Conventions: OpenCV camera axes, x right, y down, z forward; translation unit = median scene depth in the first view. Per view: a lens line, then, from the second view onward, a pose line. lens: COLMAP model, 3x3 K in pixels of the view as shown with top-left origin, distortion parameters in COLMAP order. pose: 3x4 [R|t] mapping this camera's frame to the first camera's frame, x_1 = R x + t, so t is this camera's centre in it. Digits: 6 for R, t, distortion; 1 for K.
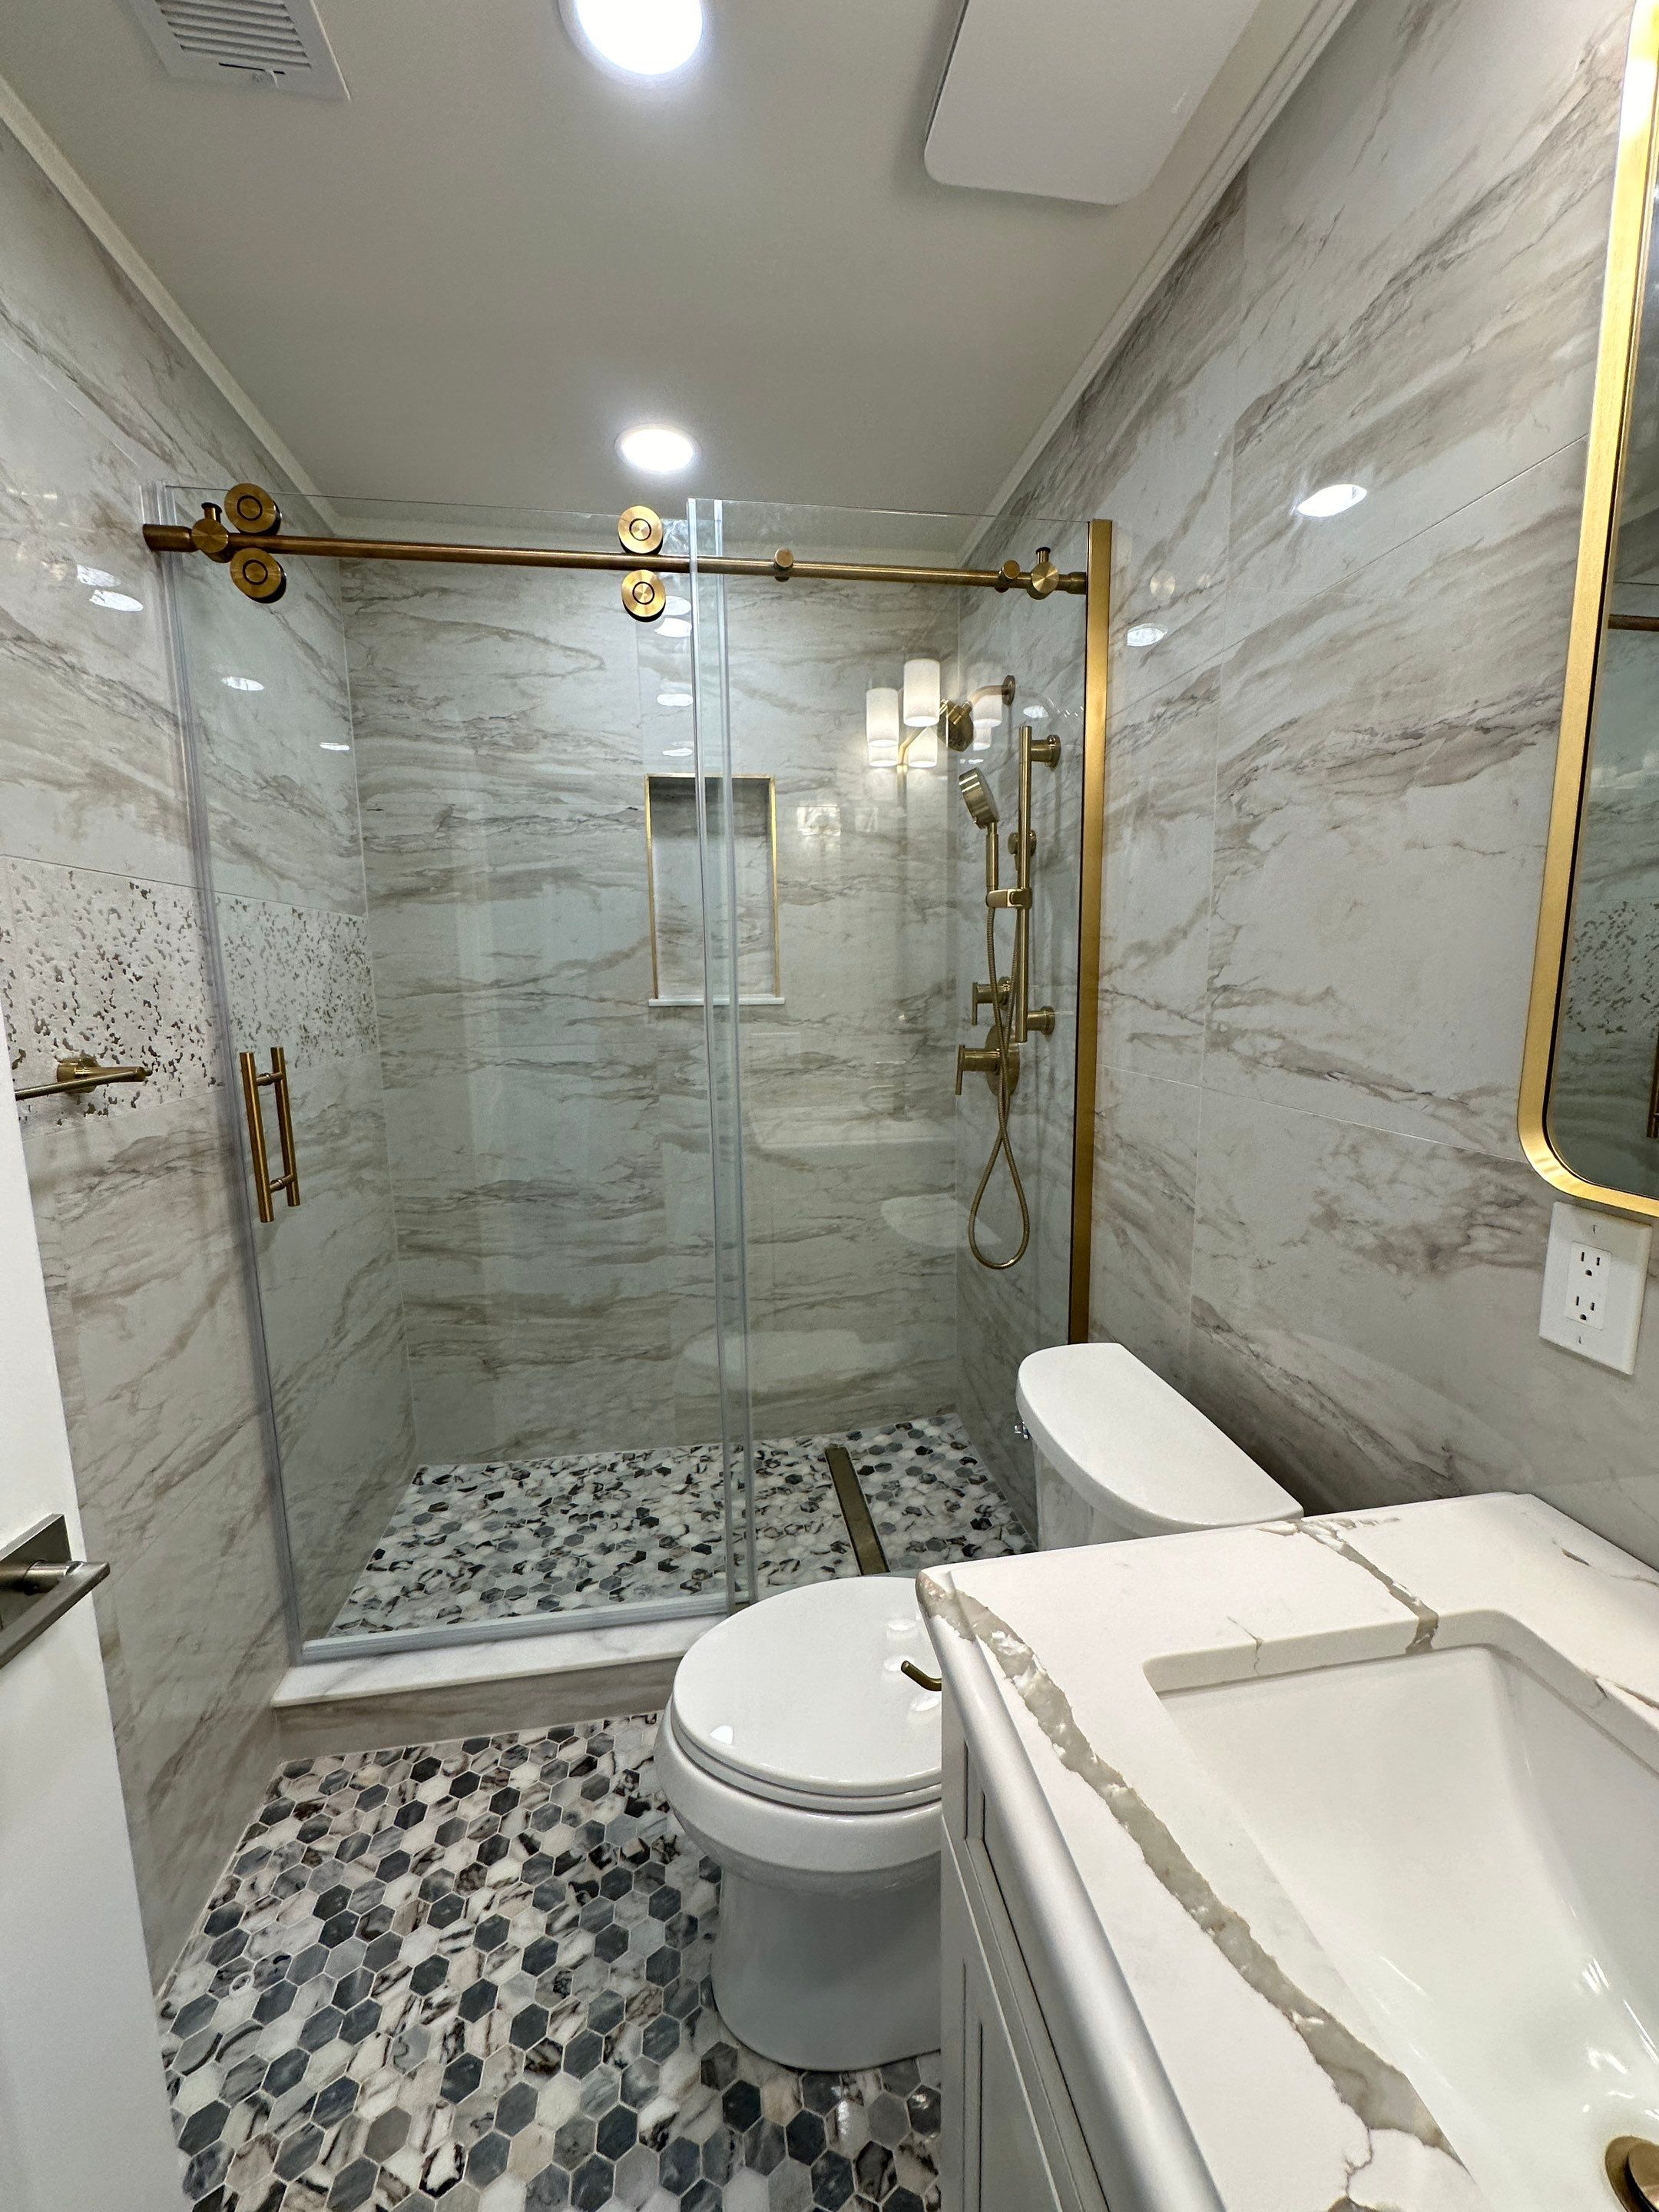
lens RADIAL K [[888.4, 0, 832.5], [0, 888.4, 1108.5], [0, 0, 1]] dist [-0.005262, 0.001110]
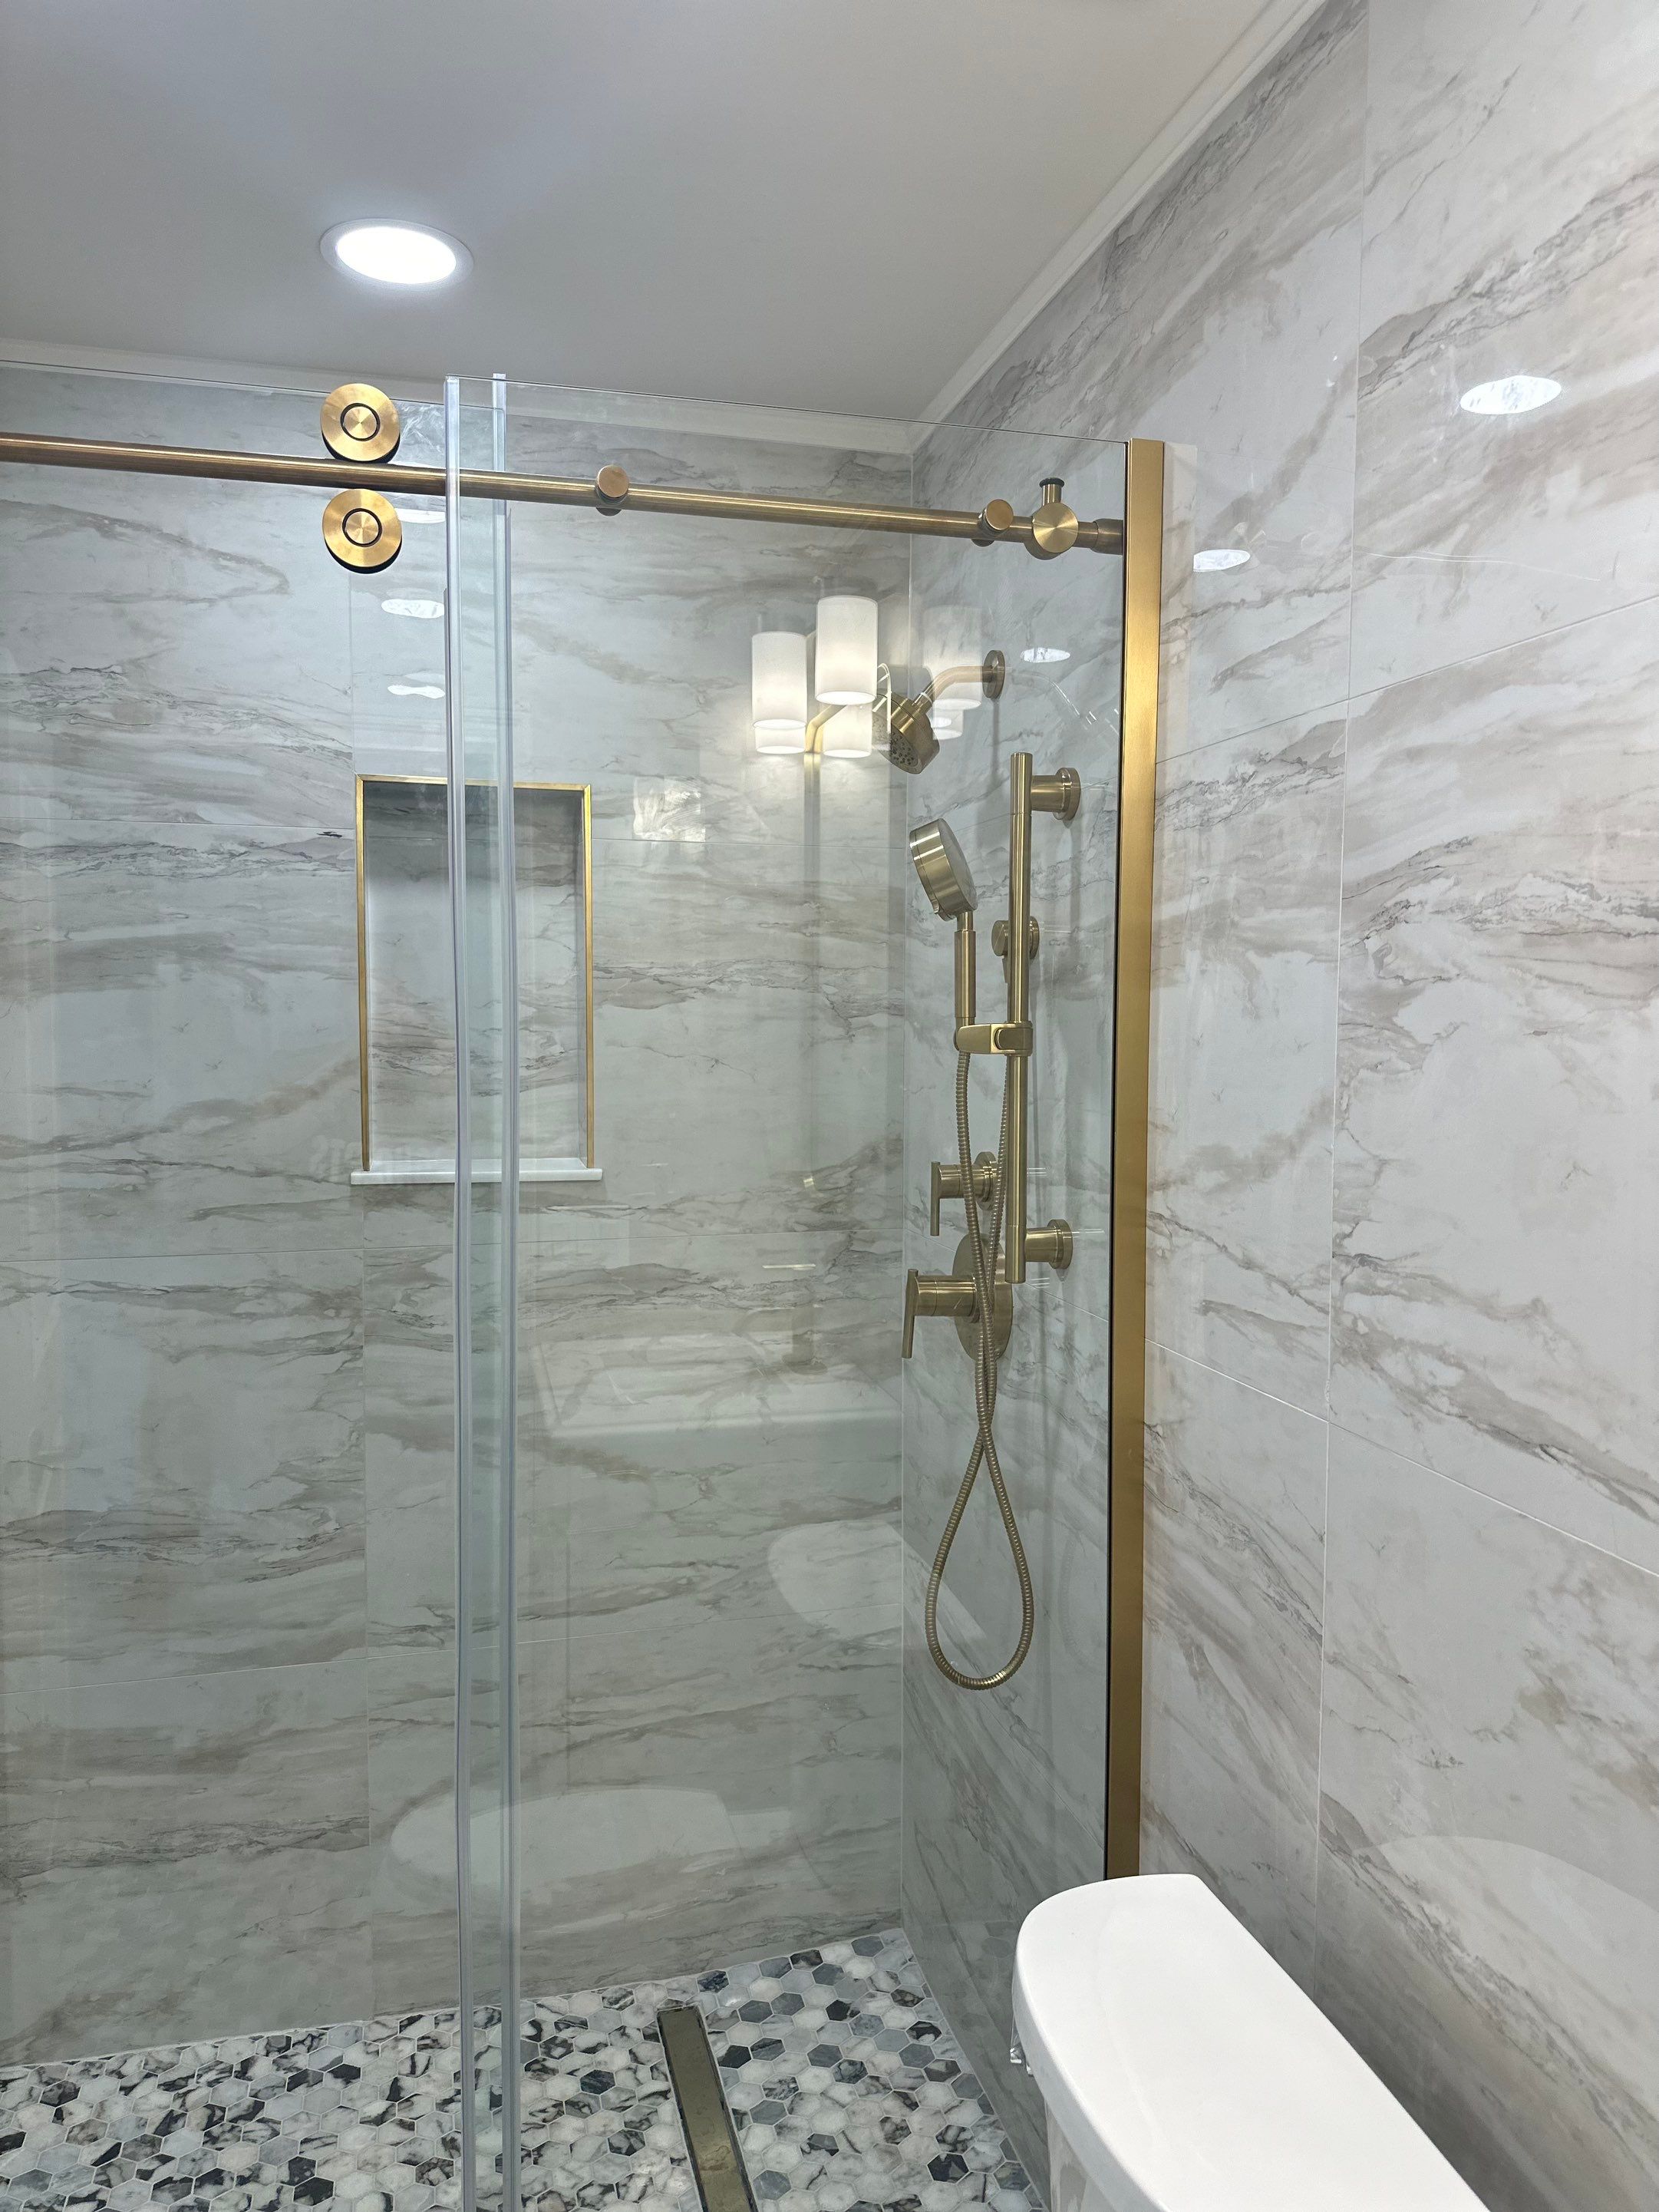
lens RADIAL K [[1572.3, 0, 840.5], [0, 1572.3, 1110.9], [0, 0, 1]] dist [0.025449, -0.034141]
pose [[0.995091, 0.015497, 0.097742, -0.000812], [-0.006337, 0.995615, -0.093333, -0.097233], [-0.098760, 0.092255, 0.990826, 0.001187]]
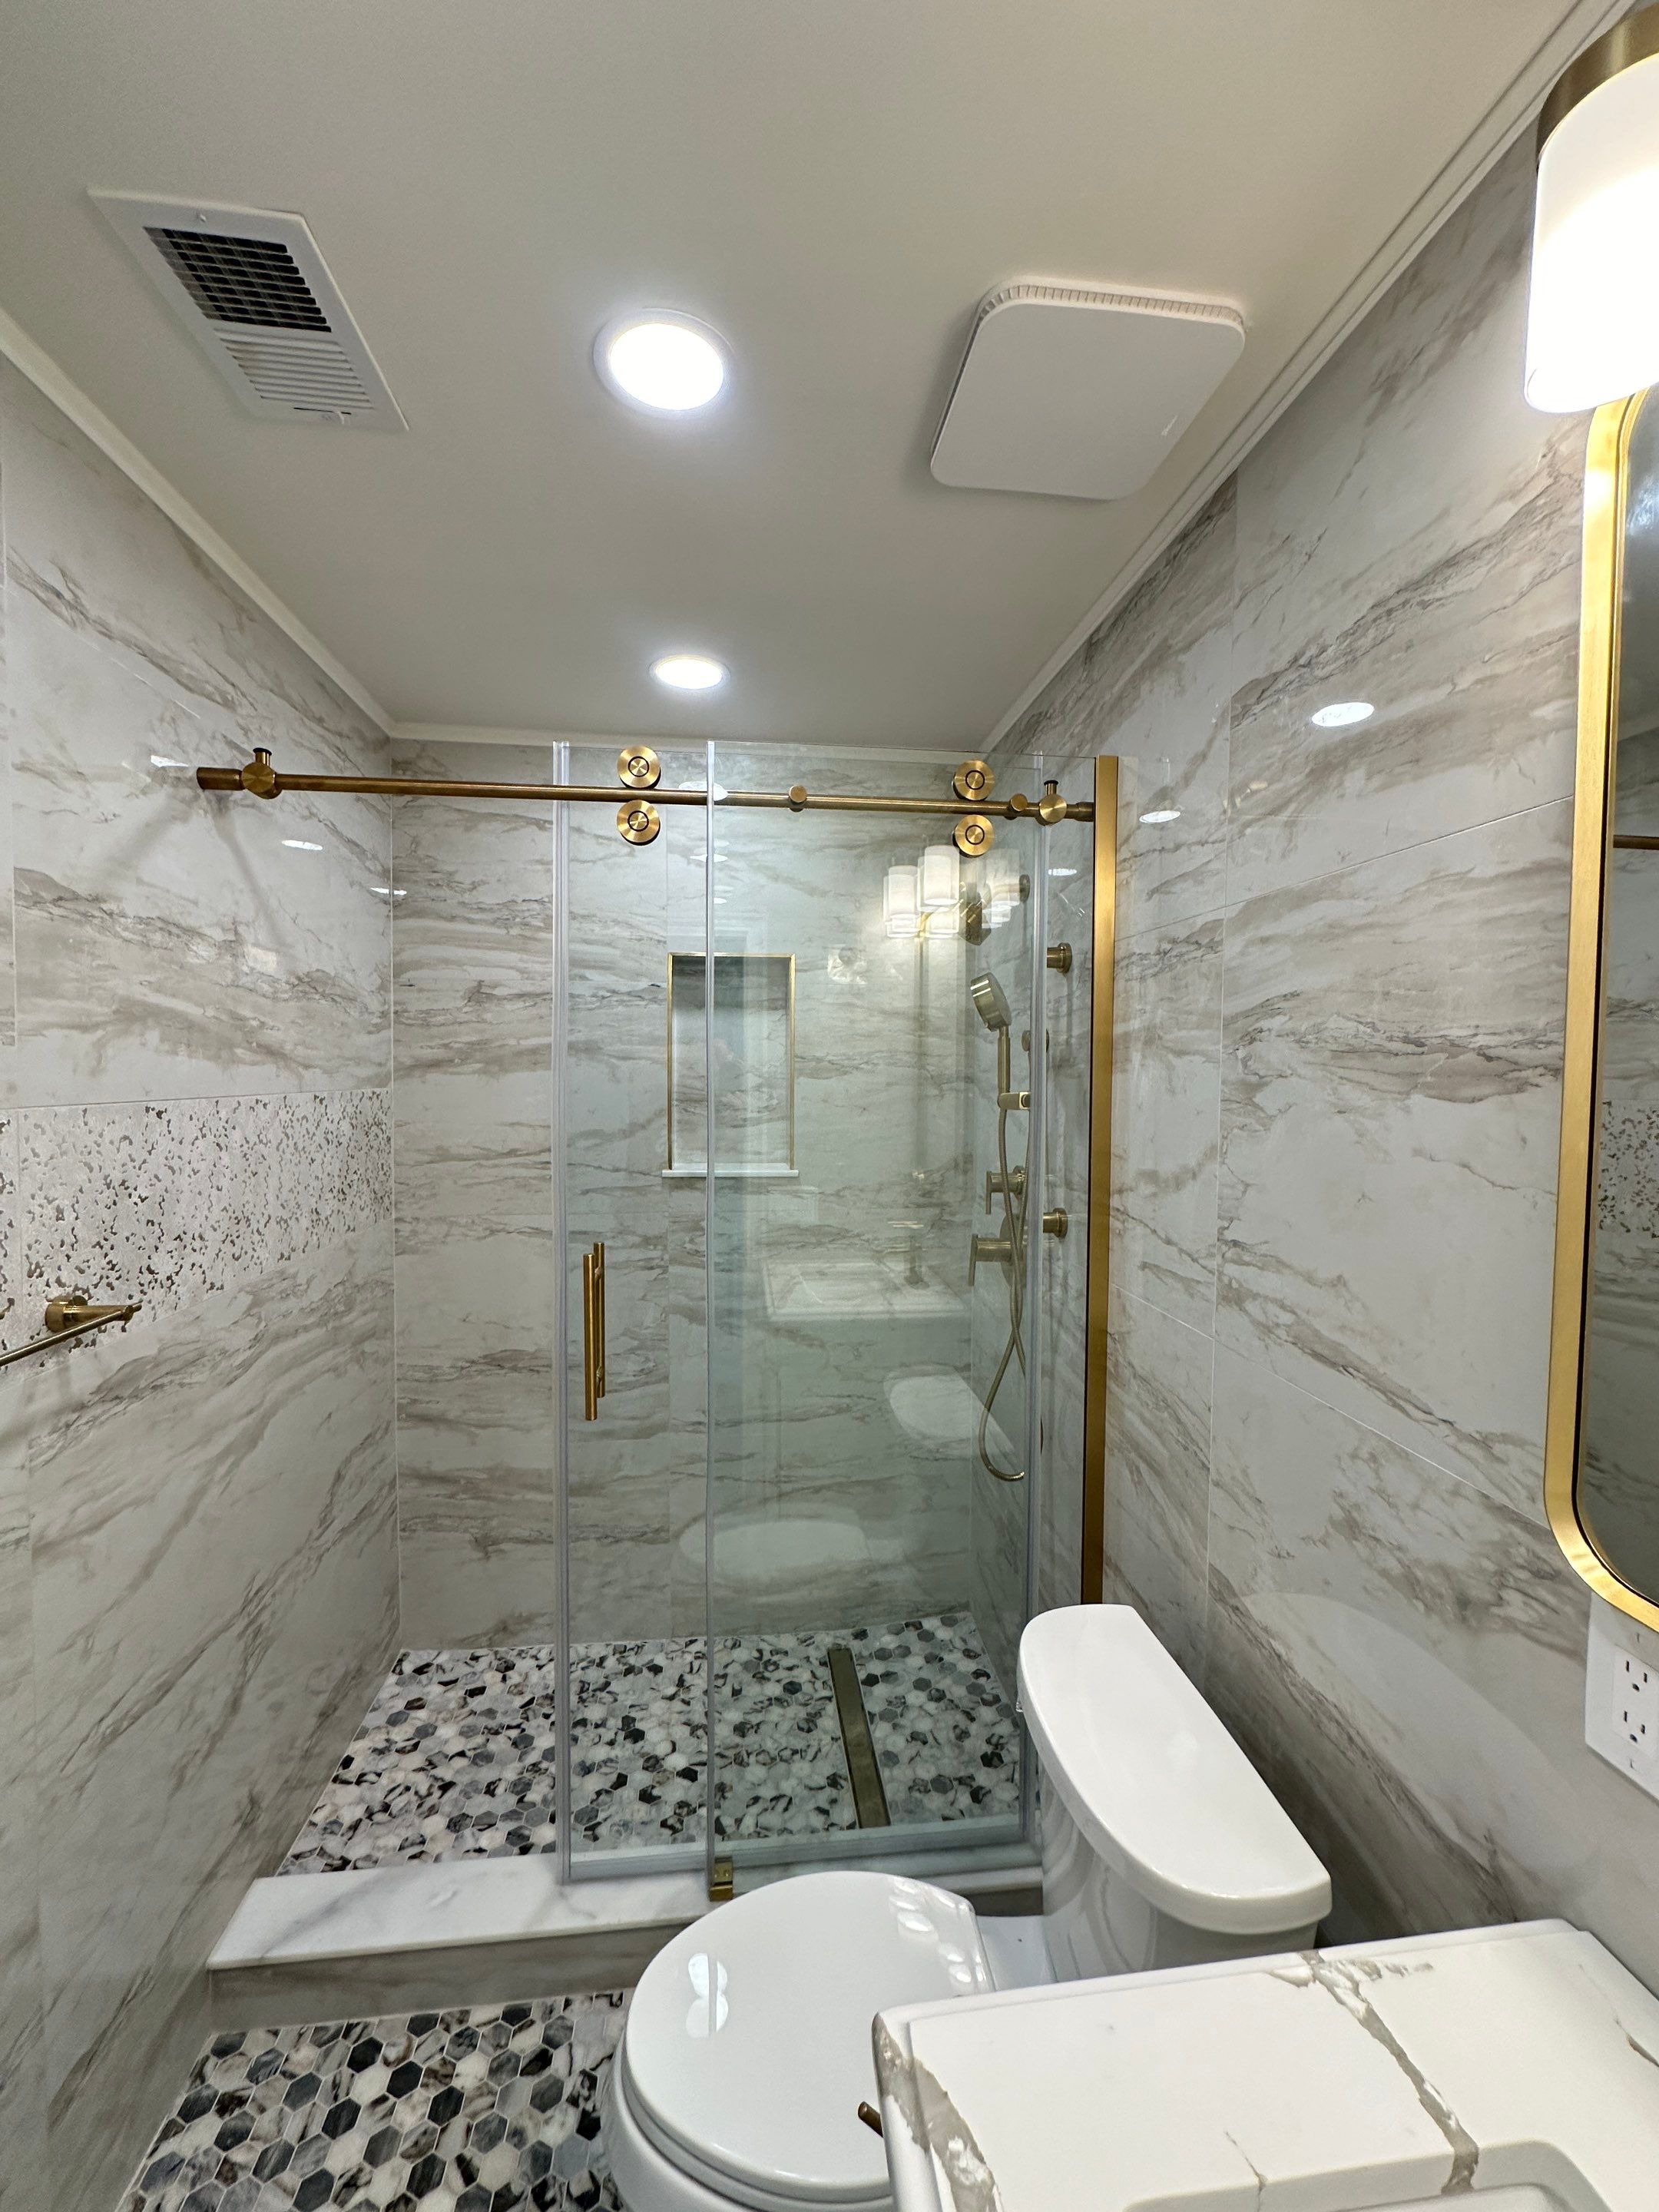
lens RADIAL K [[888.4, 0, 831.7], [0, 888.4, 1106.3], [0, 0, 1]] dist [-0.005262, 0.001110]
pose [[0.998922, 0.022987, -0.040340, 0.029493], [-0.027379, 0.993338, -0.111941, -0.118662], [0.037498, 0.112924, 0.992896, 0.008858]]
